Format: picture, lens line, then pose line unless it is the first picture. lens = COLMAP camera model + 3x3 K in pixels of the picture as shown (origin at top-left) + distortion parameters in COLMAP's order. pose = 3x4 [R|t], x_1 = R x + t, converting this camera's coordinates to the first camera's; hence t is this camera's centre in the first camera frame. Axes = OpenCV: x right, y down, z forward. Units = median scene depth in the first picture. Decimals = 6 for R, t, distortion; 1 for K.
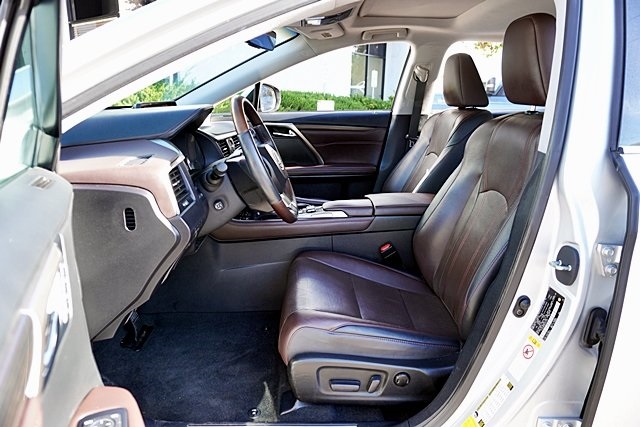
lens RADIAL K [[431.5, 0, 317.9], [0, 431.5, 212.9], [0, 0, 1]] dist [-0.043899, 0.035313]
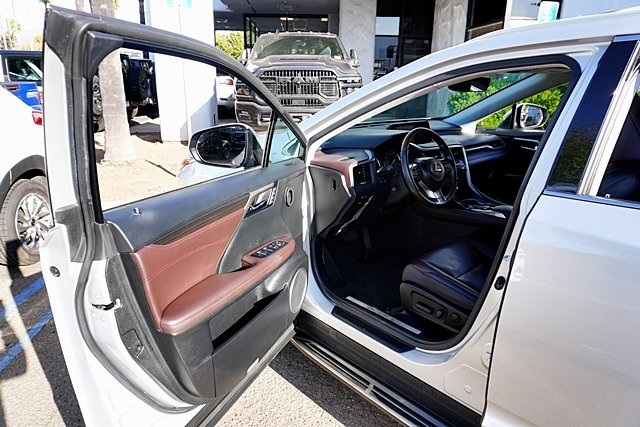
lens RADIAL K [[431.5, 0, 320.0], [0, 431.5, 216.7], [0, 0, 1]] dist [-0.043899, 0.035313]
pose [[0.652530, 0.224174, -0.723845, 0.878590], [-0.198014, 0.972492, 0.122675, -0.061799], [0.731434, 0.063282, 0.678970, -0.423402]]
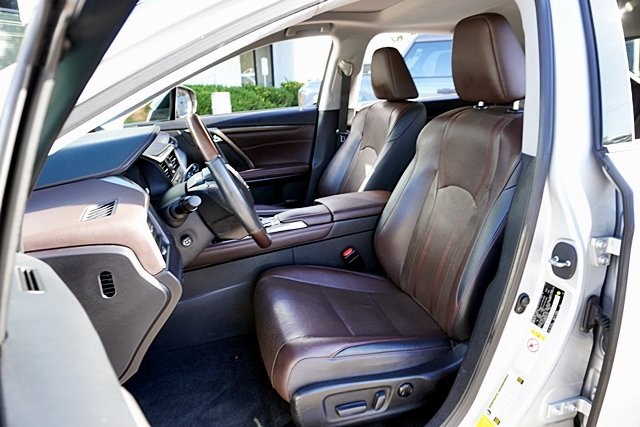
lens RADIAL K [[431.5, 0, 319.6], [0, 431.5, 214.1], [0, 0, 1]] dist [-0.043899, 0.035313]
pose [[0.965235, -0.127282, 0.228298, -0.162527], [0.119685, 0.991705, 0.046877, -0.081556], [-0.232371, -0.017924, 0.972462, 0.083900]]
